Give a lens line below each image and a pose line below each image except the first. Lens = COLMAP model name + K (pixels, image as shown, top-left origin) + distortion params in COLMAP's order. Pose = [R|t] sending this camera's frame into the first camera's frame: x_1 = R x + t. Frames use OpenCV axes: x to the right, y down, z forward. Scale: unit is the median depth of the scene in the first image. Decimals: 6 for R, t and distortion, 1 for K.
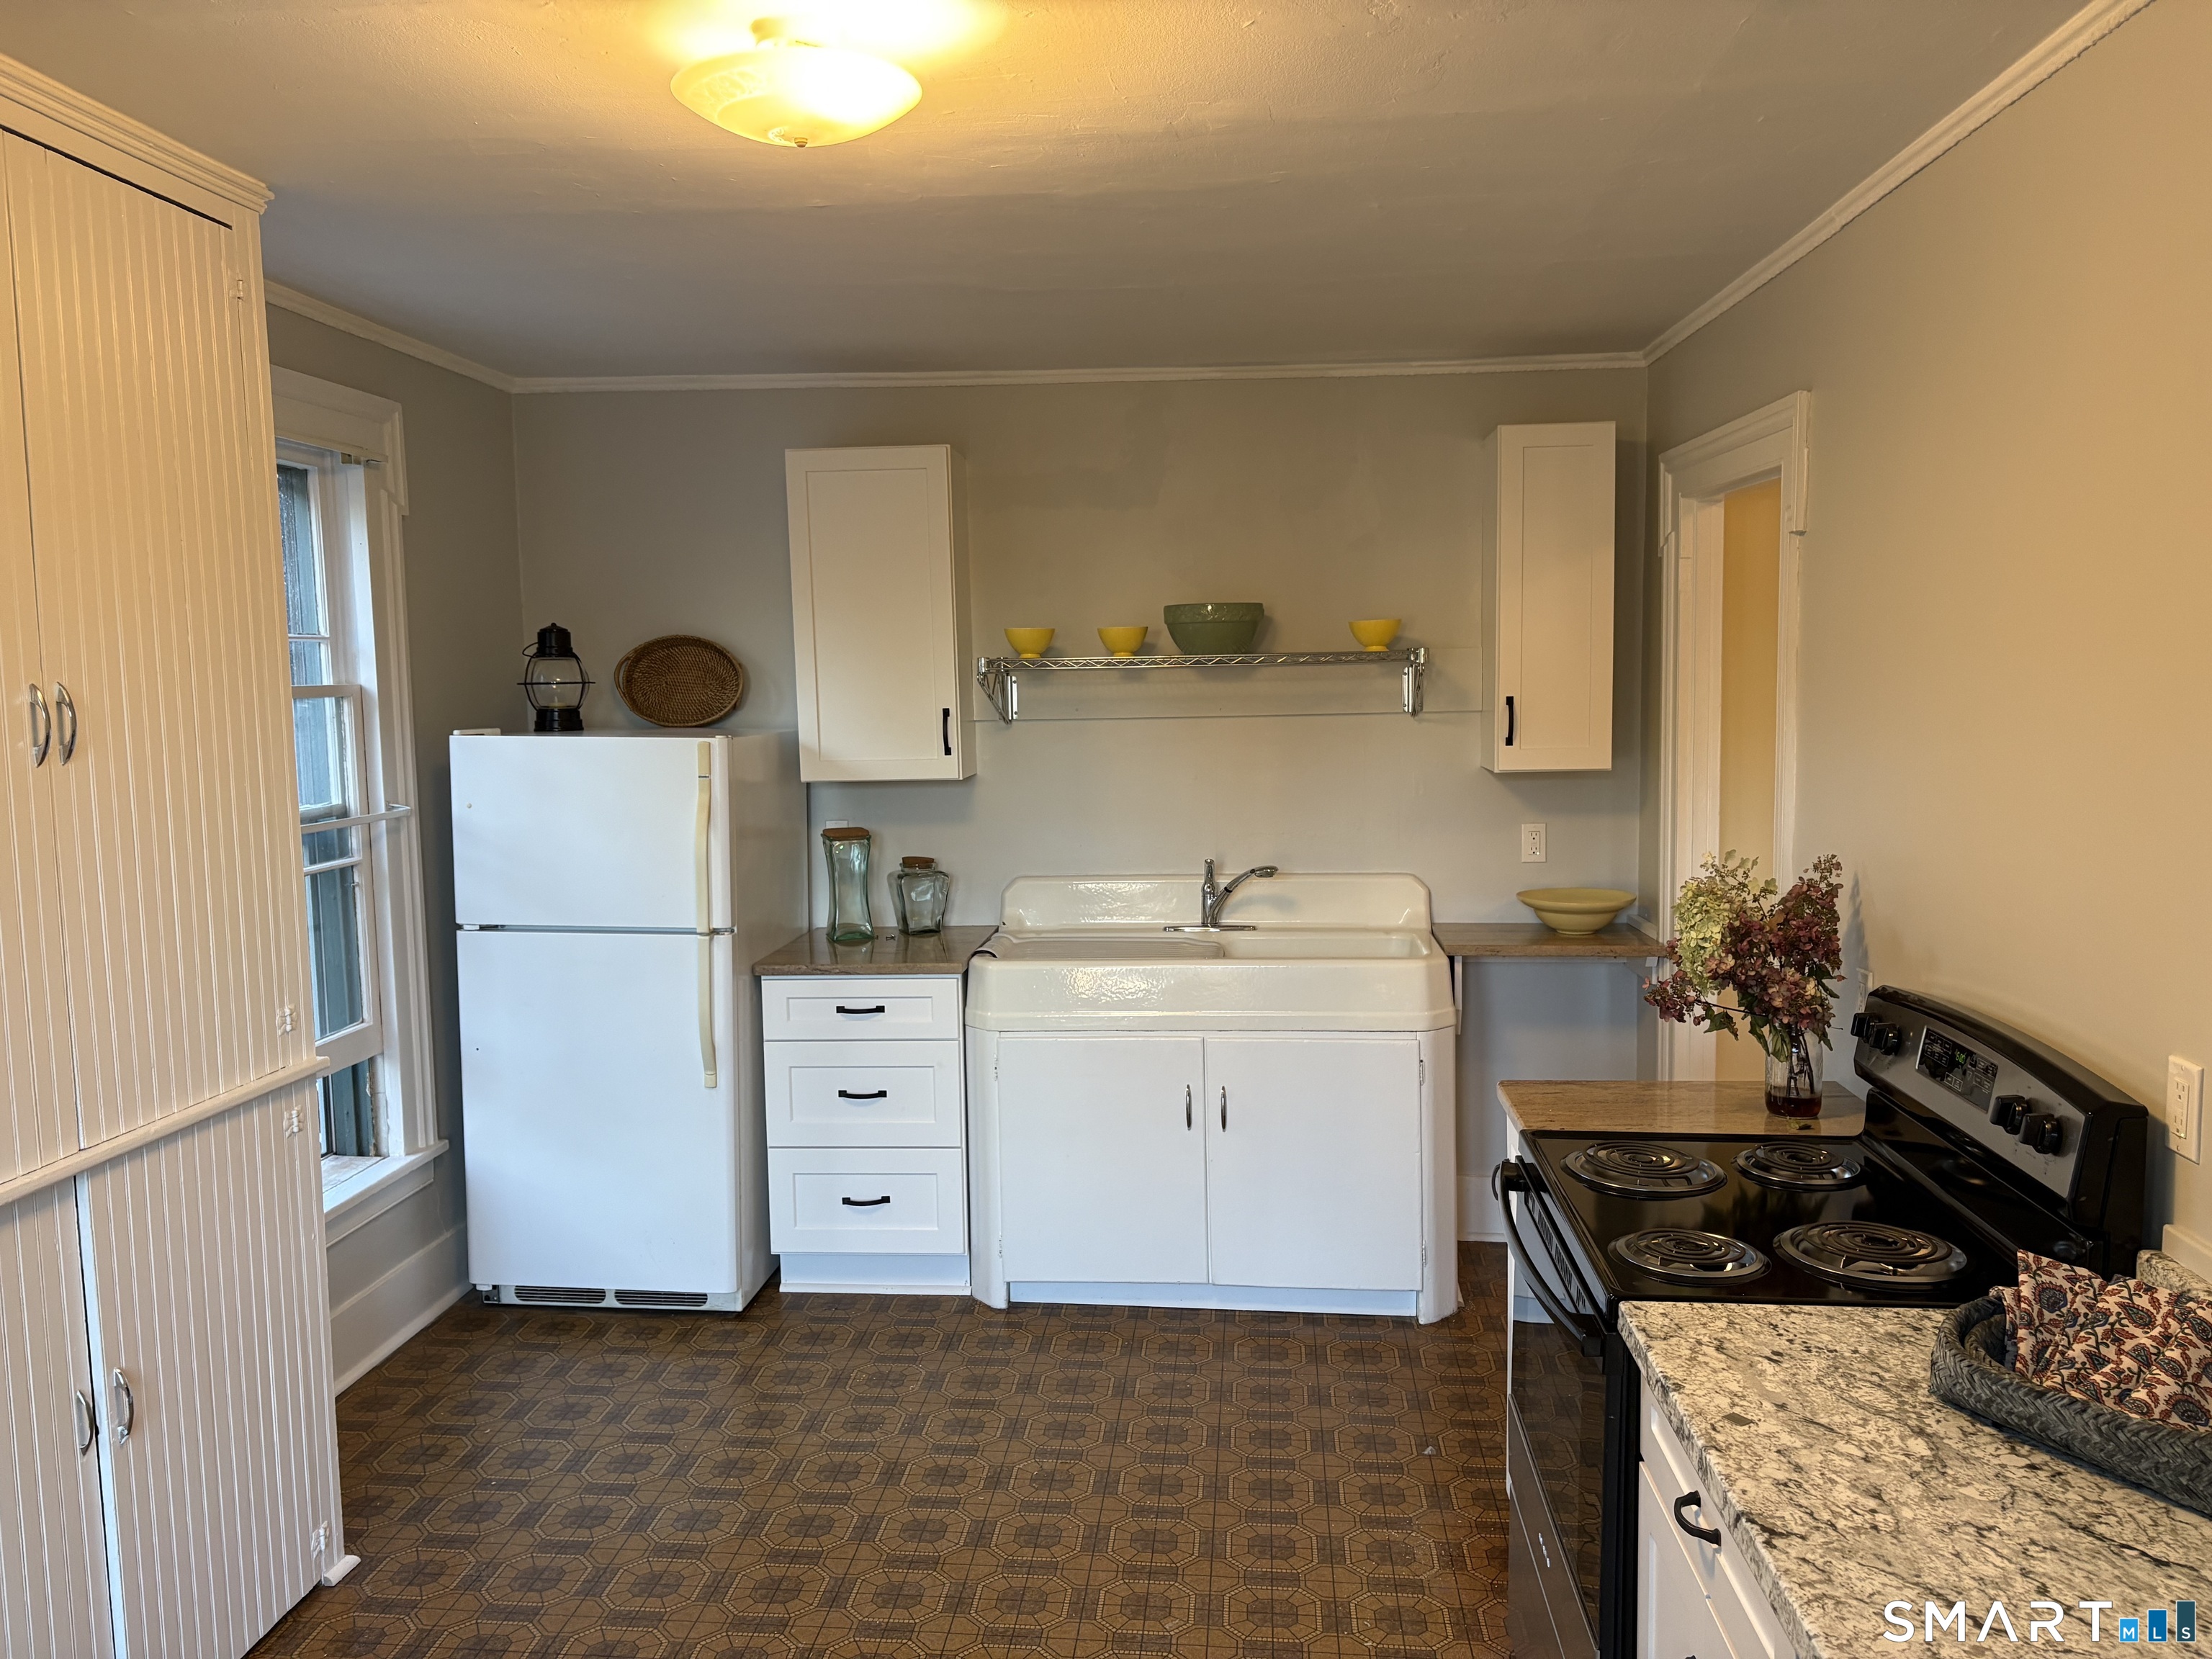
lens RADIAL K [[1668.9, 0, 1106.0], [0, 1668.9, 829.5], [0, 0, 1]] dist [0.077174, -0.083636]
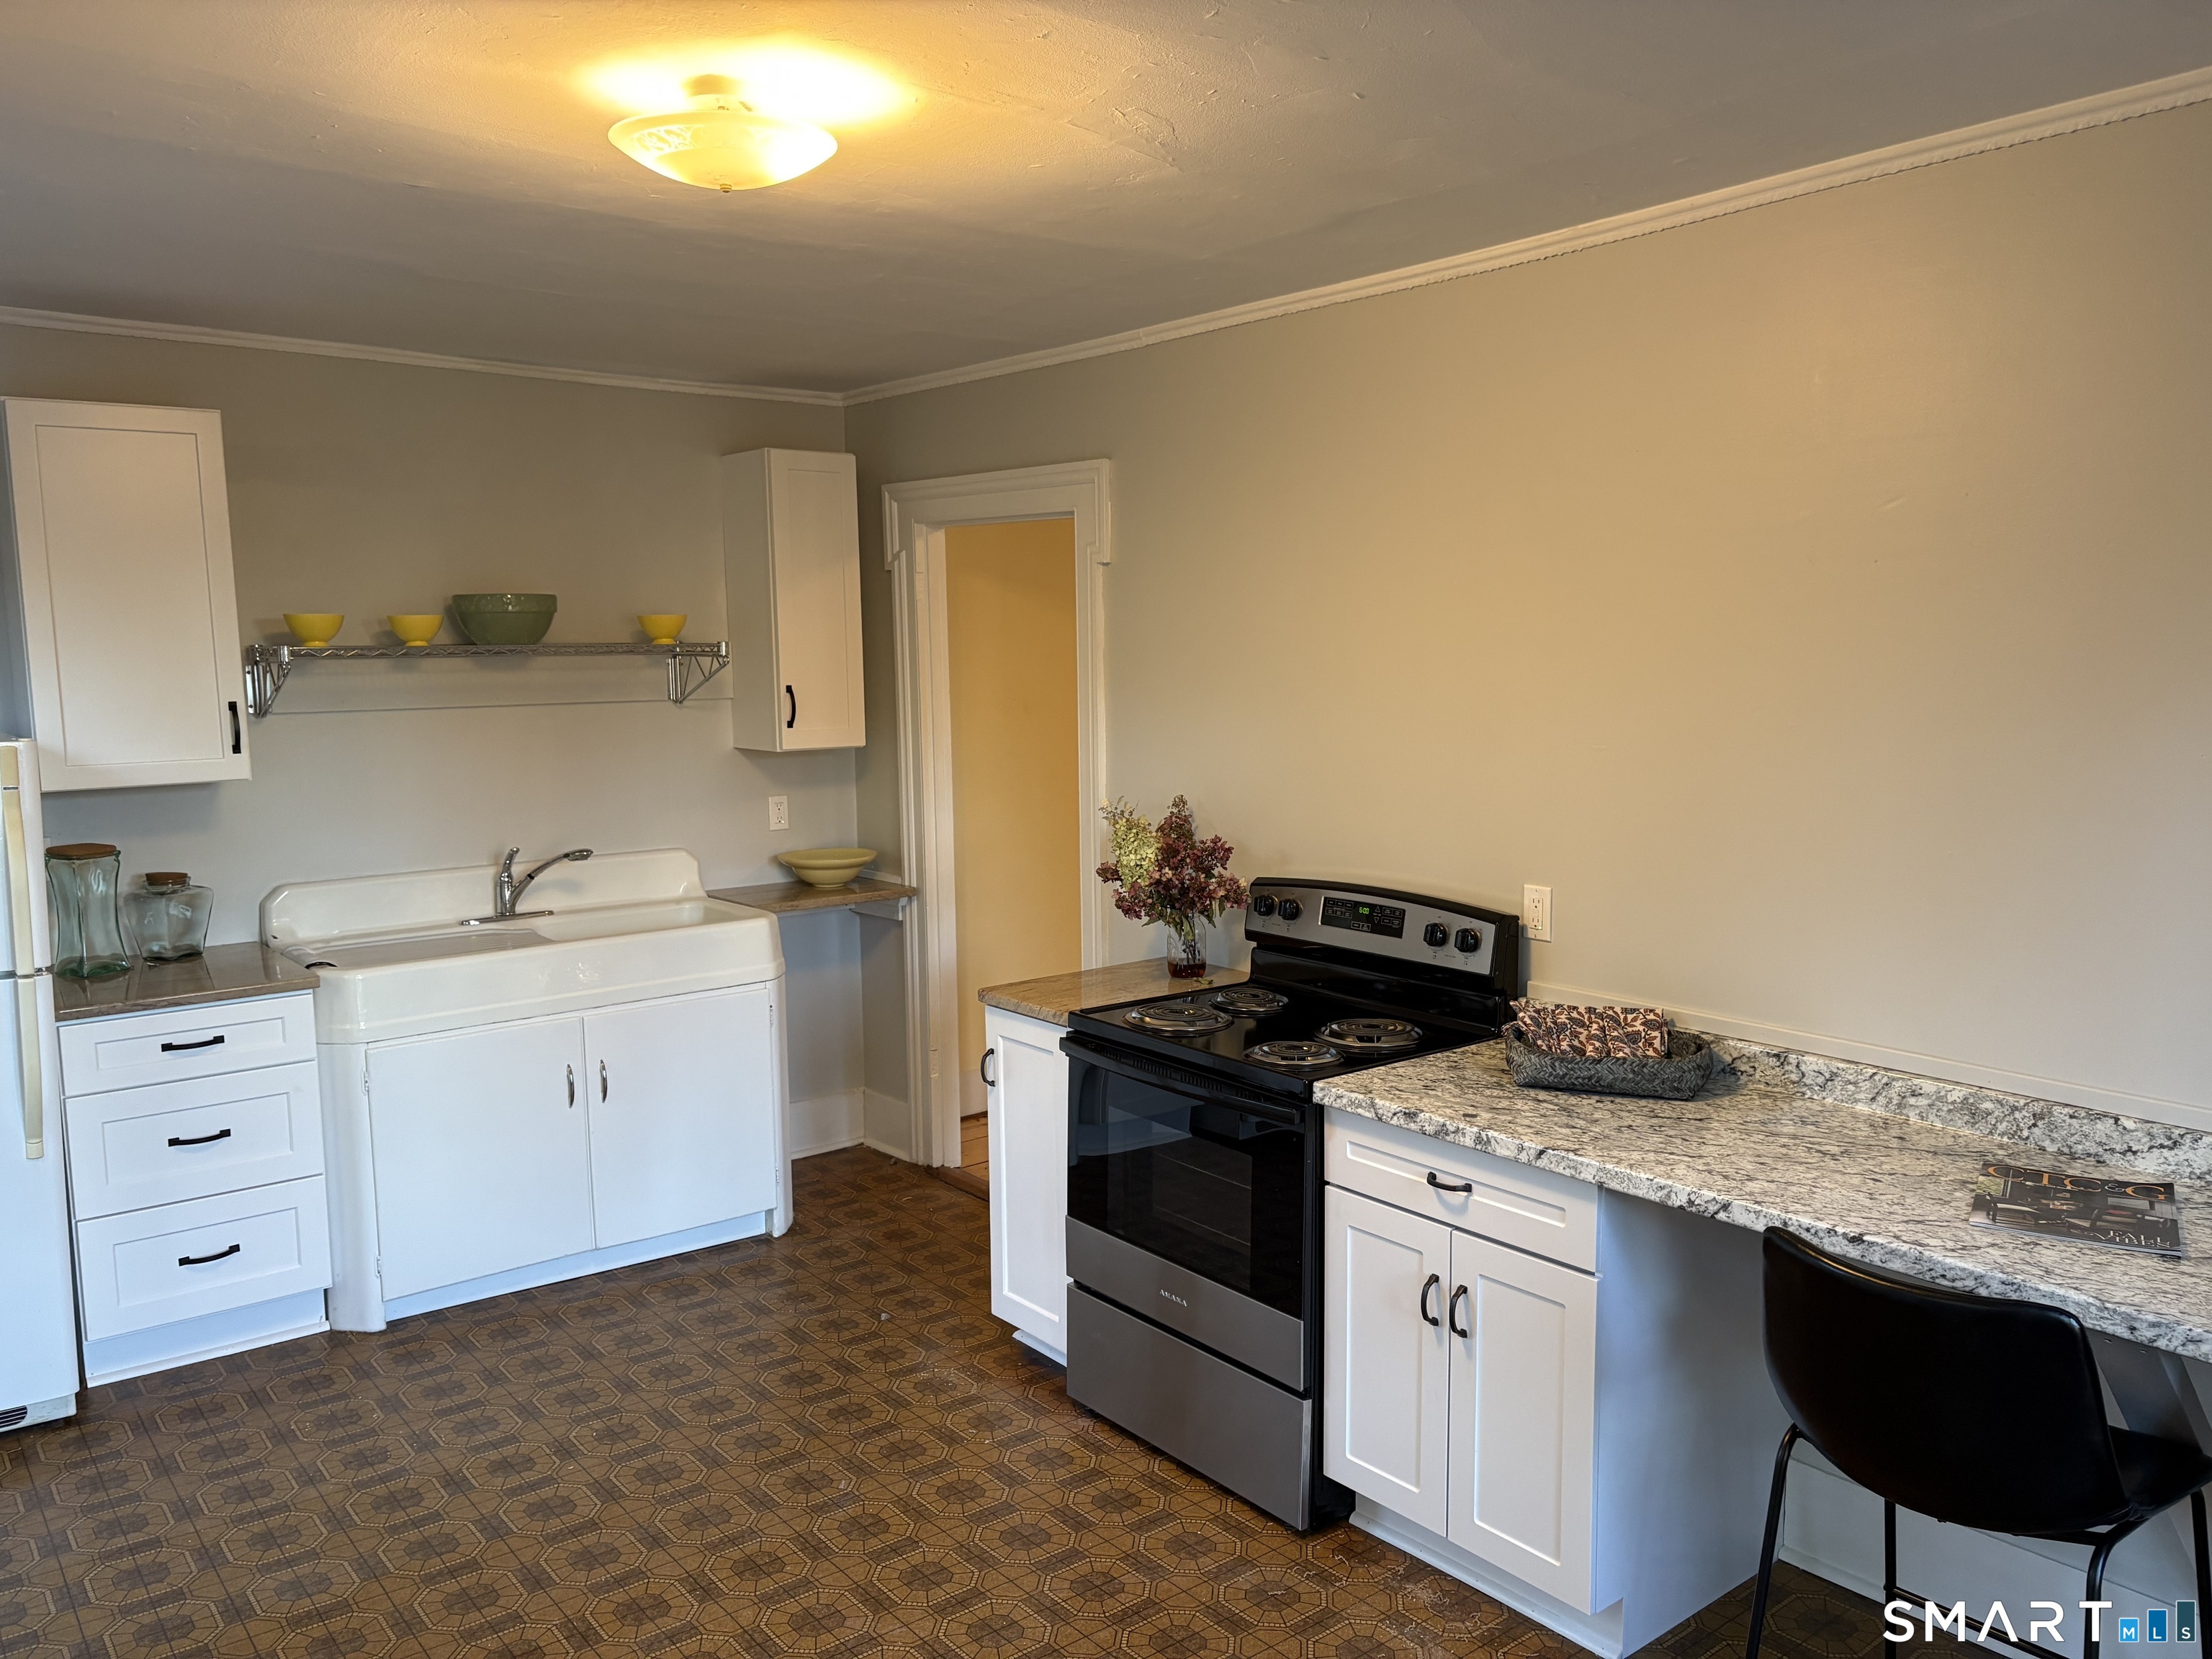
lens RADIAL K [[1660.0, 0, 1106.5], [0, 1660.0, 839.9], [0, 0, 1]] dist [0.066074, -0.080284]
pose [[0.727741, -0.072920, 0.681965, -0.396141], [0.063980, 0.997214, 0.038353, -0.003254], [-0.682862, 0.015722, 0.730378, 0.016326]]
